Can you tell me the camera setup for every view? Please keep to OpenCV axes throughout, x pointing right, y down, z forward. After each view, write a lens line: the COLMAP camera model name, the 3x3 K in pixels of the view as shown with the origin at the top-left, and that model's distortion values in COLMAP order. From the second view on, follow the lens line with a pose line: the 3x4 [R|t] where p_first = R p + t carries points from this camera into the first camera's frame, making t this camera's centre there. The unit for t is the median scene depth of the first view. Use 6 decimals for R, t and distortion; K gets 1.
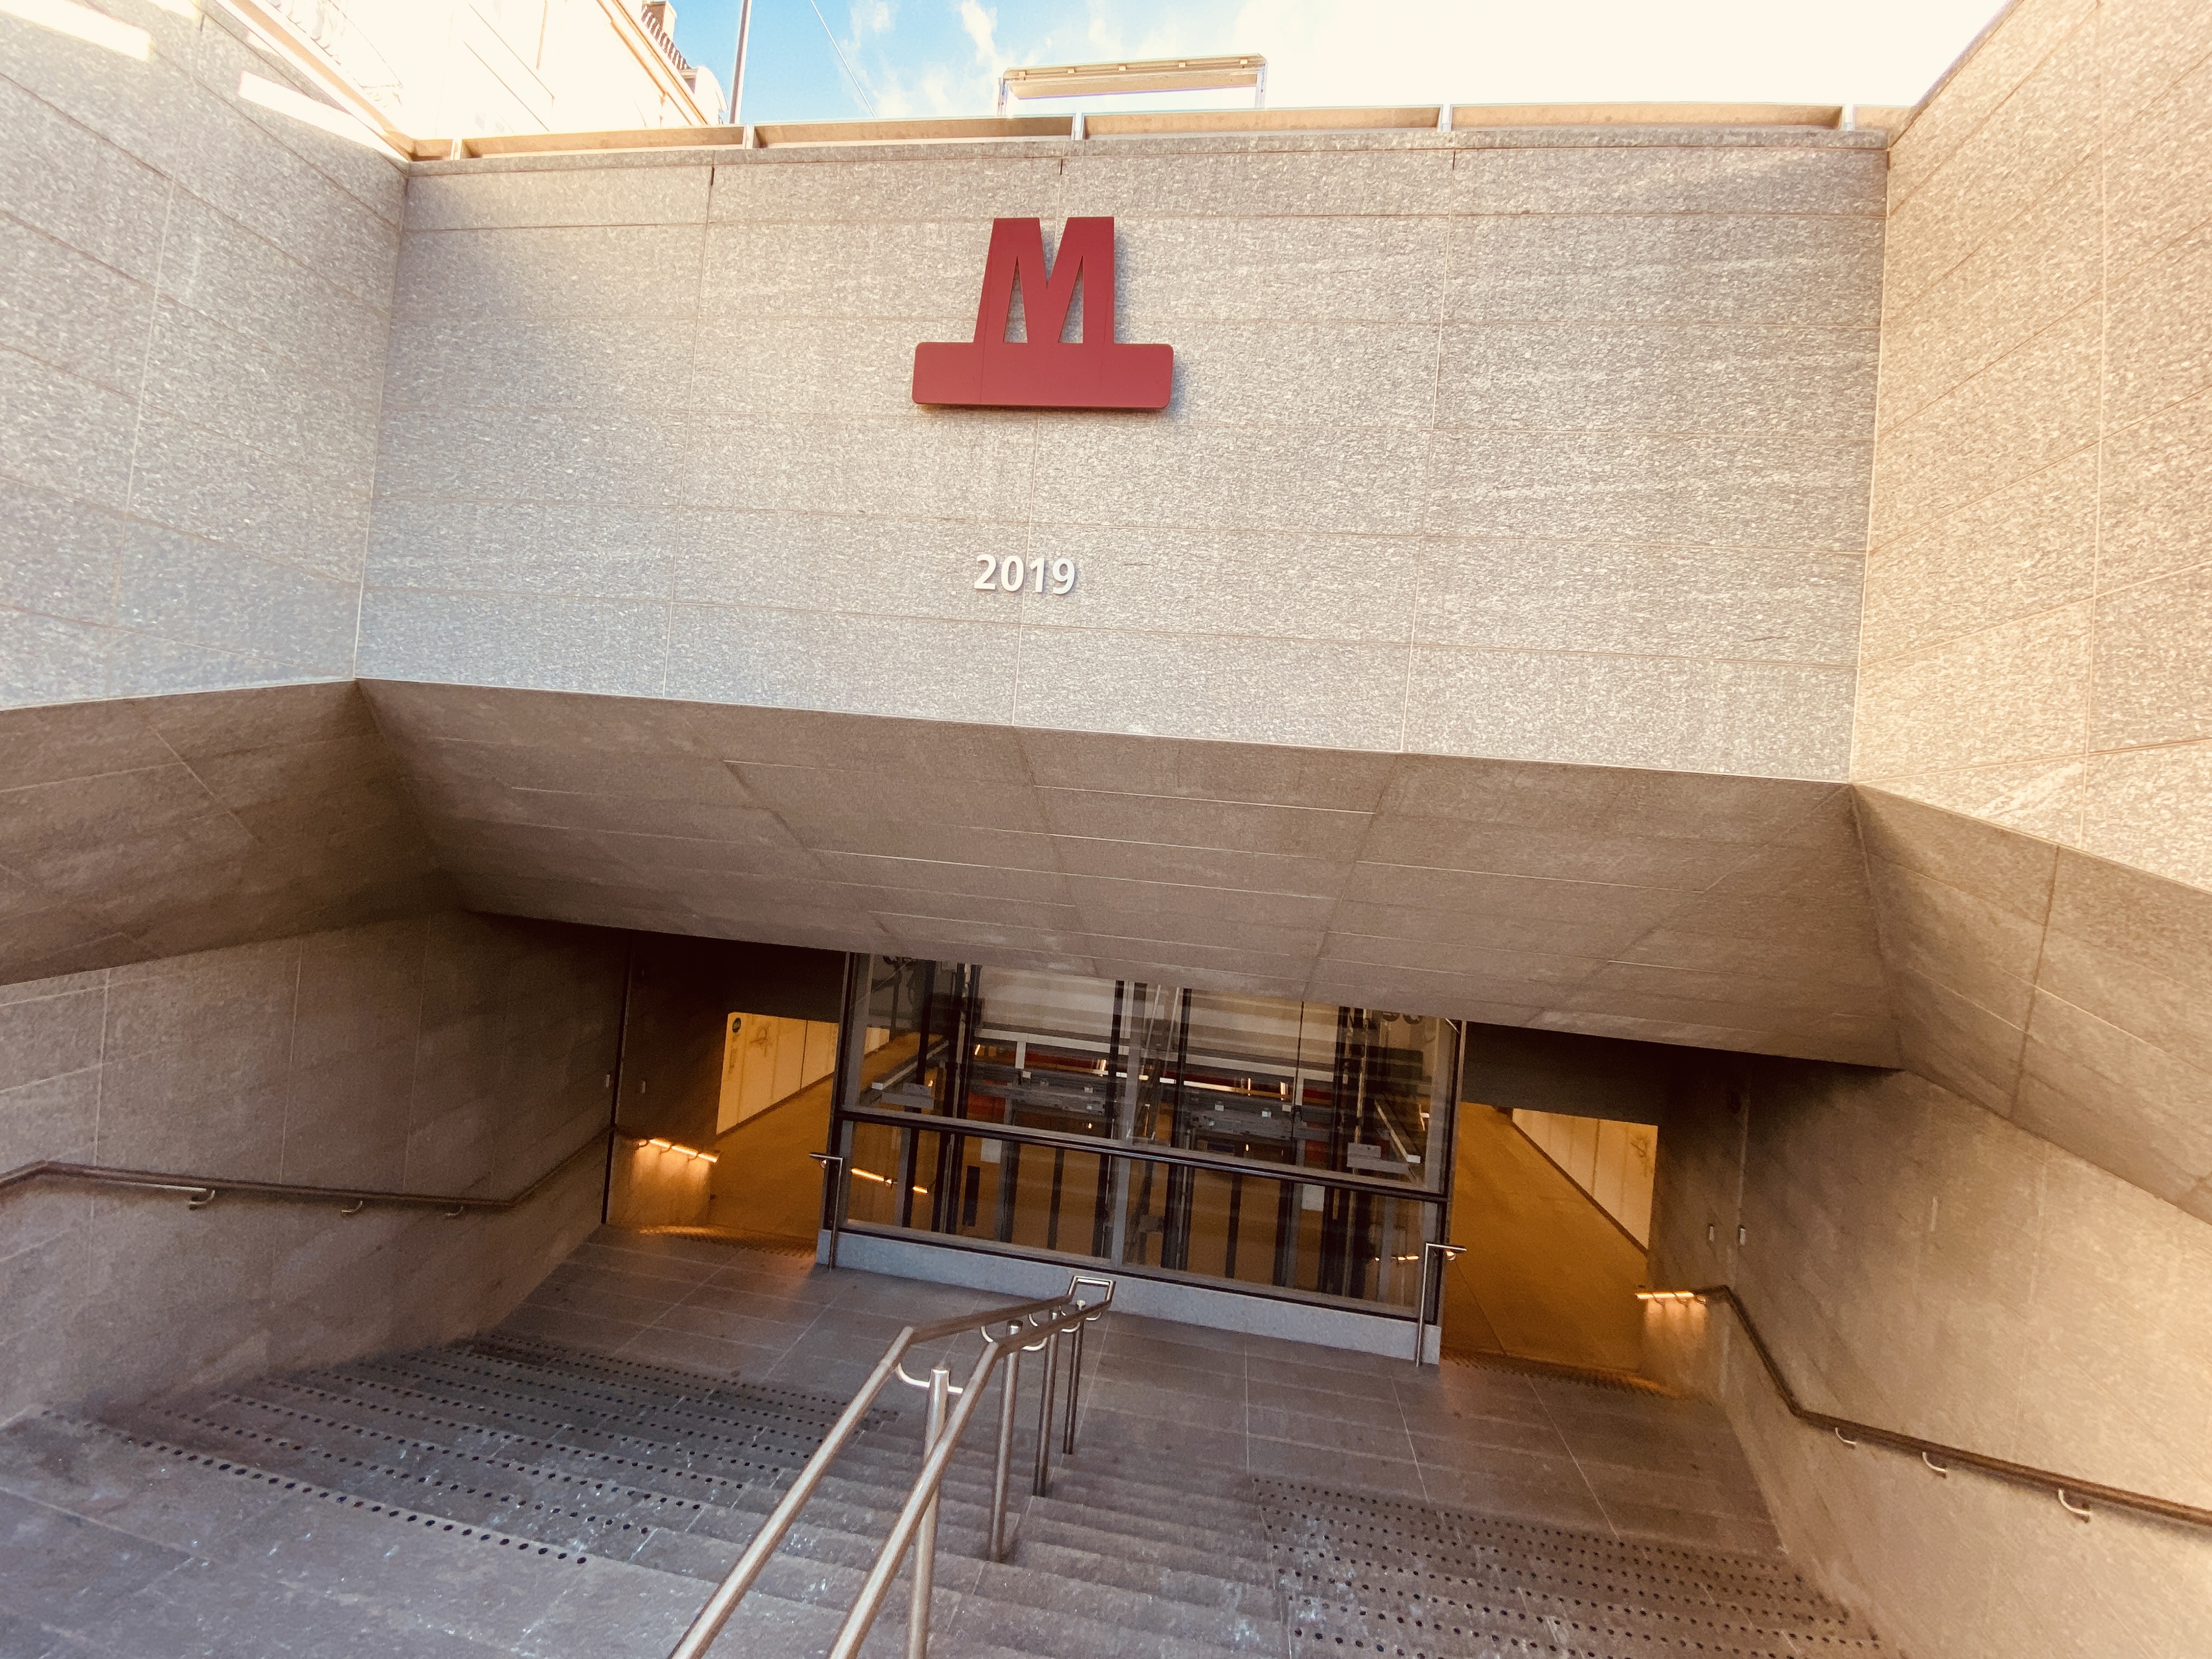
lens RADIAL K [[911.0, 0, 1110.4], [0, 911.0, 828.2], [0, 0, 1]] dist [-0.001372, -0.011869]
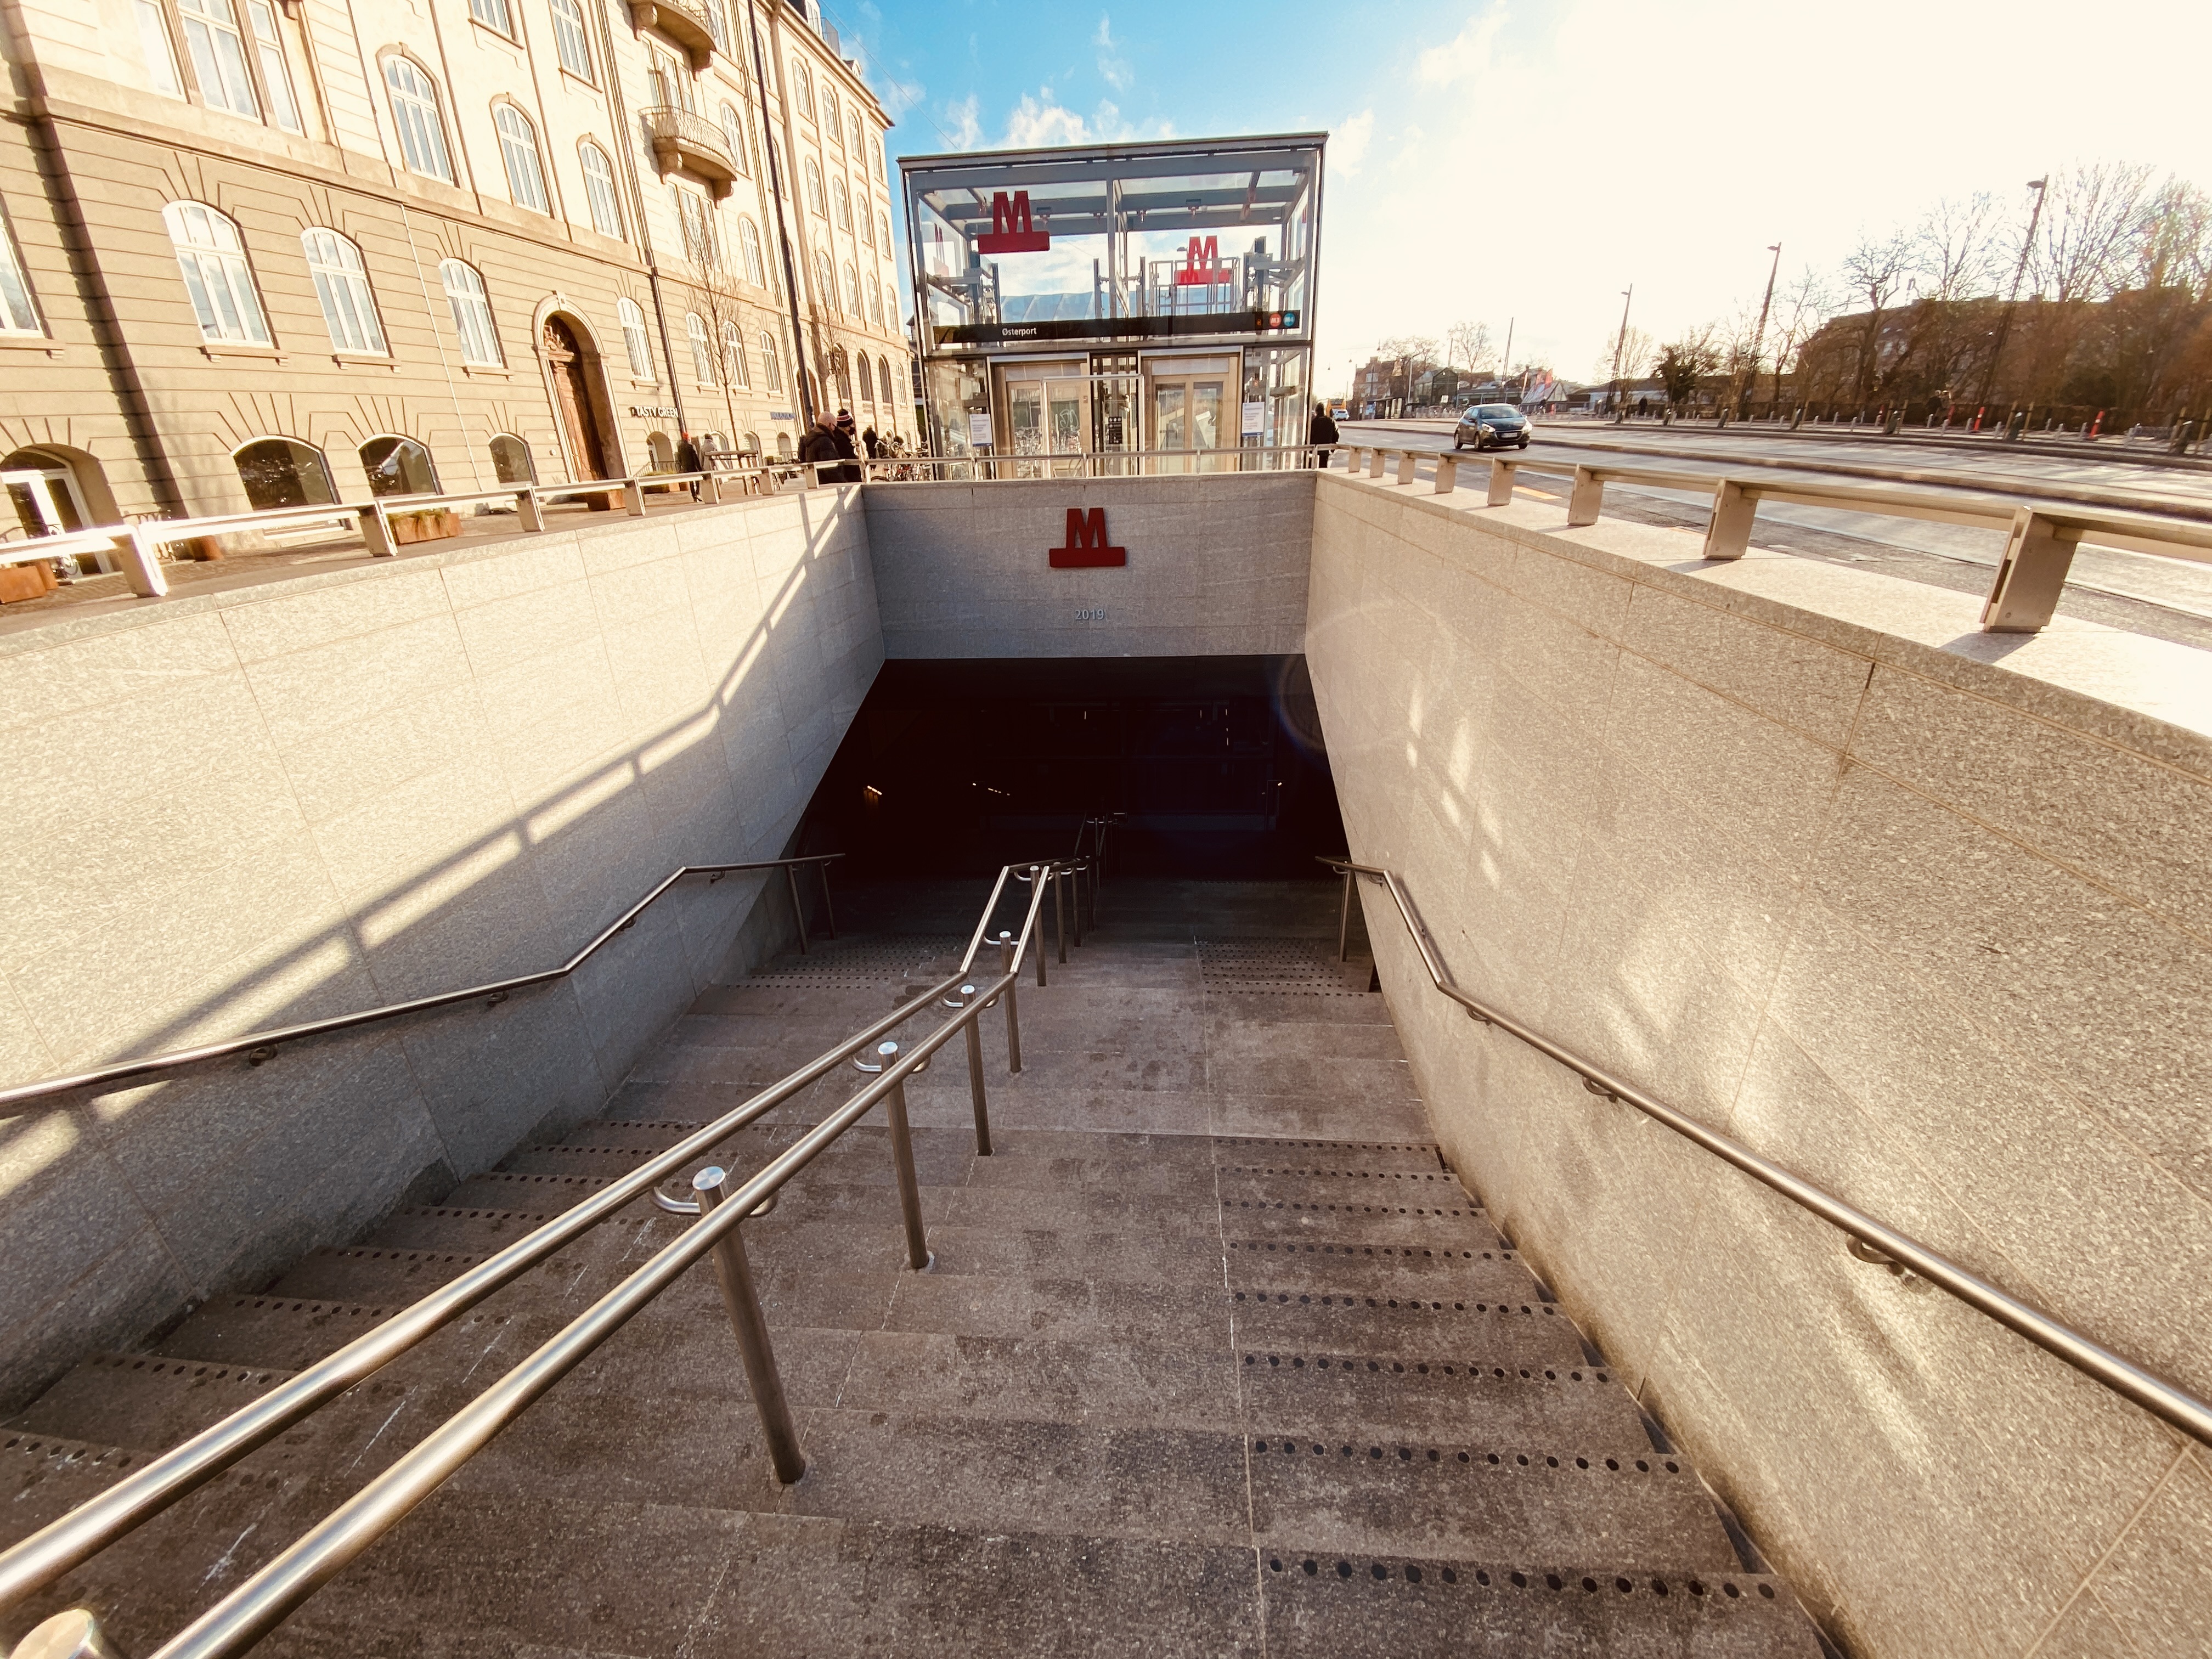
lens RADIAL K [[911.0, 0, 1099.6], [0, 911.0, 829.5], [0, 0, 1]] dist [-0.001372, -0.011869]
pose [[0.990513, -0.135524, 0.022759, -0.247309], [0.113279, 0.898977, 0.423094, -1.020542], [-0.077800, -0.416502, 0.905800, -2.560898]]
